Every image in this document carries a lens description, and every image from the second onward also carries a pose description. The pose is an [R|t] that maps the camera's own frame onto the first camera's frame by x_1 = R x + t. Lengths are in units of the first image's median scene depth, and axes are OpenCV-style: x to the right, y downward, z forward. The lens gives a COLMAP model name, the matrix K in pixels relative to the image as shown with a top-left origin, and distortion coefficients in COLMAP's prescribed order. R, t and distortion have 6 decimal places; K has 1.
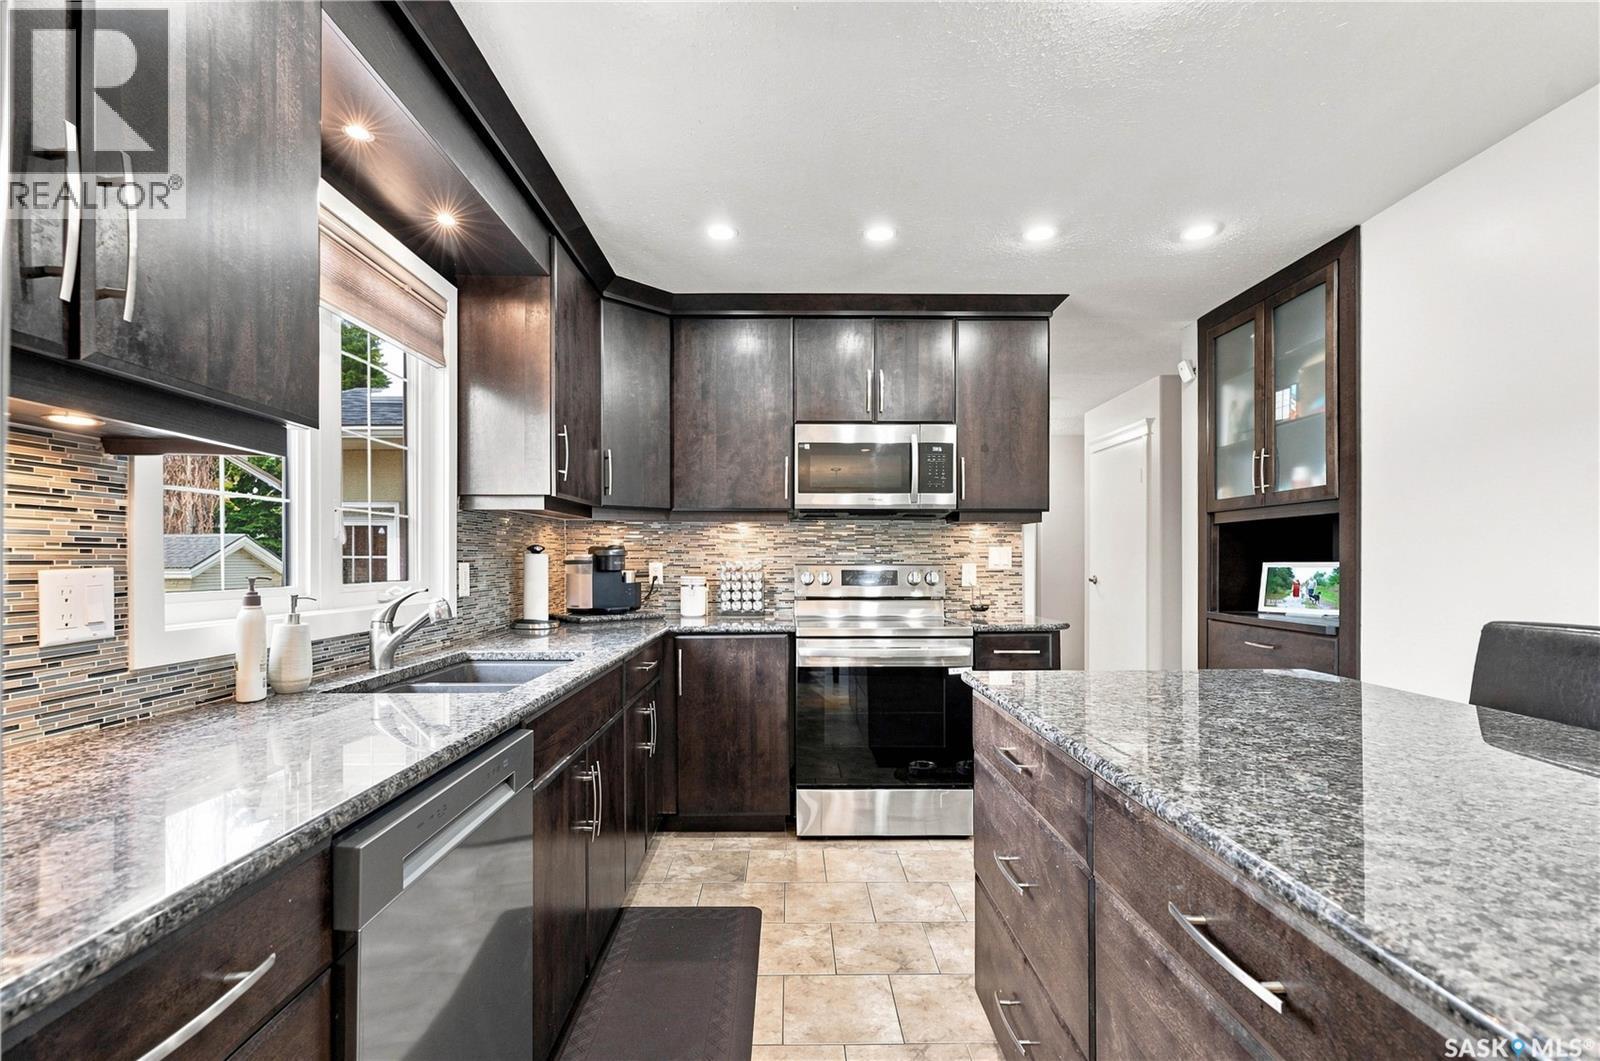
lens RADIAL K [[744.4, 0, 798.9], [0, 744.4, 544.9], [0, 0, 1]] dist [0.000508, 0.000035]
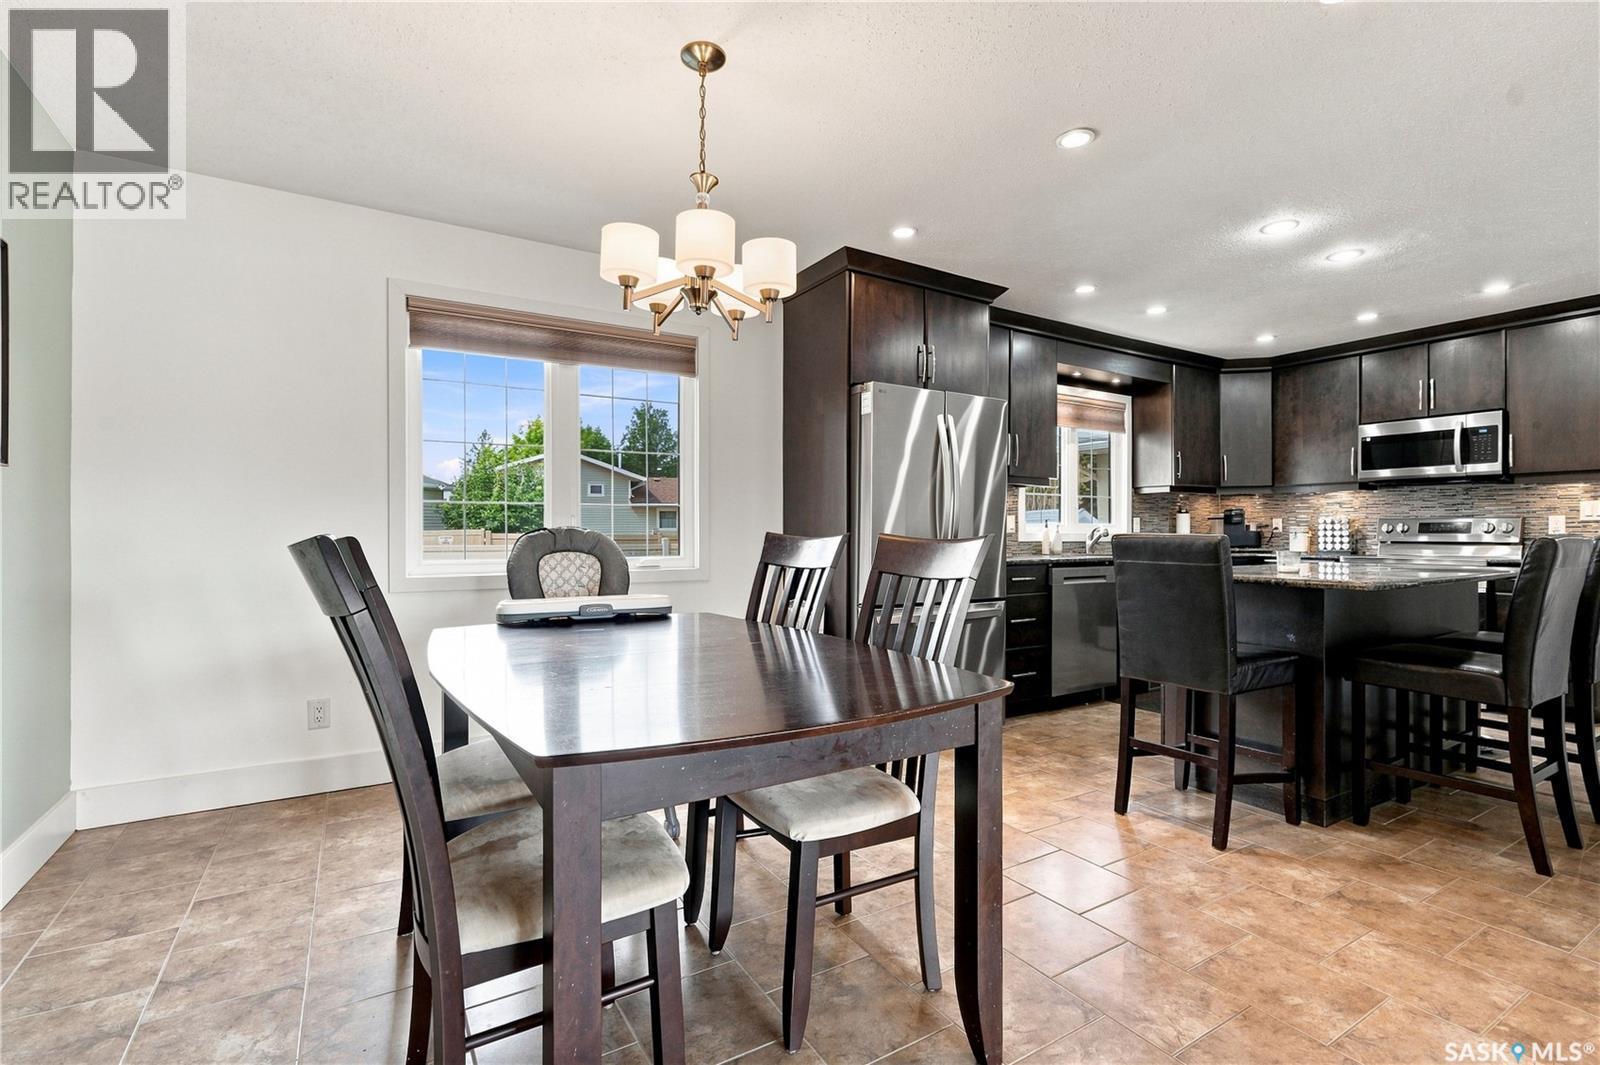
lens RADIAL K [[717.4, 0, 789.7], [0, 717.4, 531.9], [0, 0, 1]] dist [0.000468, 0.000033]
pose [[0.496804, 0.000884, -0.867862, 0.841741], [0.015042, 0.999841, 0.009629, 0.028236], [0.867732, -0.017838, 0.496712, -0.908377]]
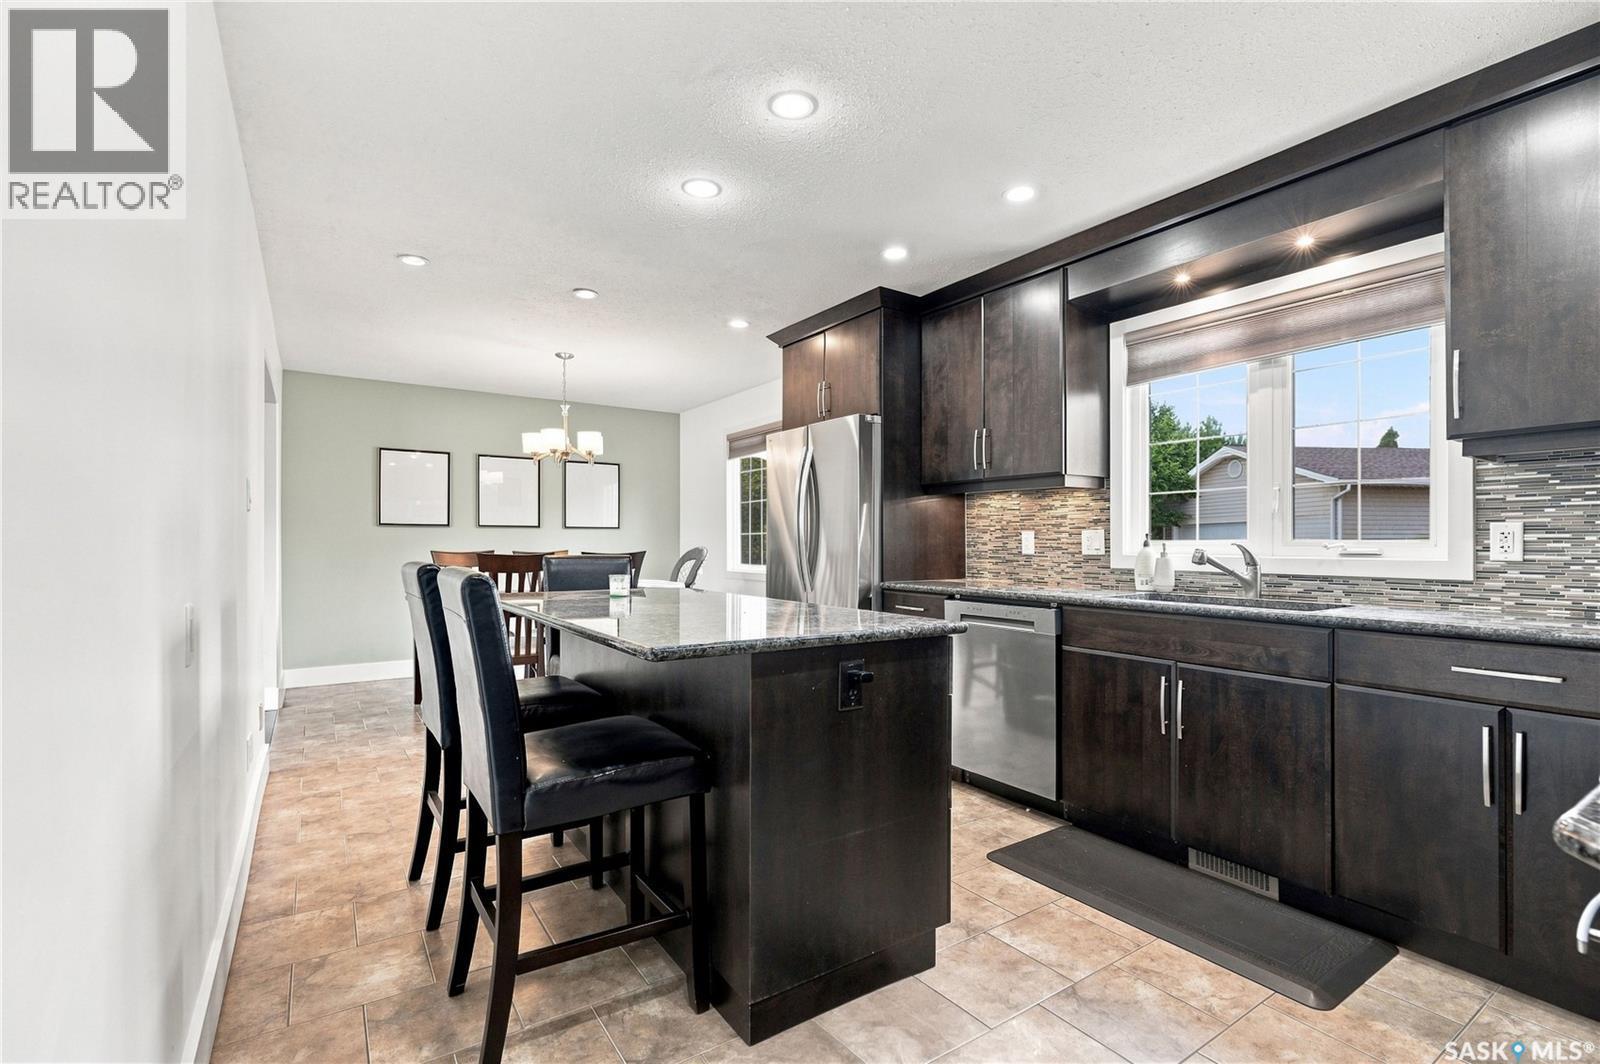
lens RADIAL K [[735.5, 0, 799.4], [0, 735.5, 529.9], [0, 0, 1]] dist [0.000053, -0.000011]
pose [[-0.842197, -0.011439, -0.539048, 0.656964], [0.011079, 0.999197, -0.038514, 0.055151], [0.539056, -0.038408, -0.841394, 1.189556]]
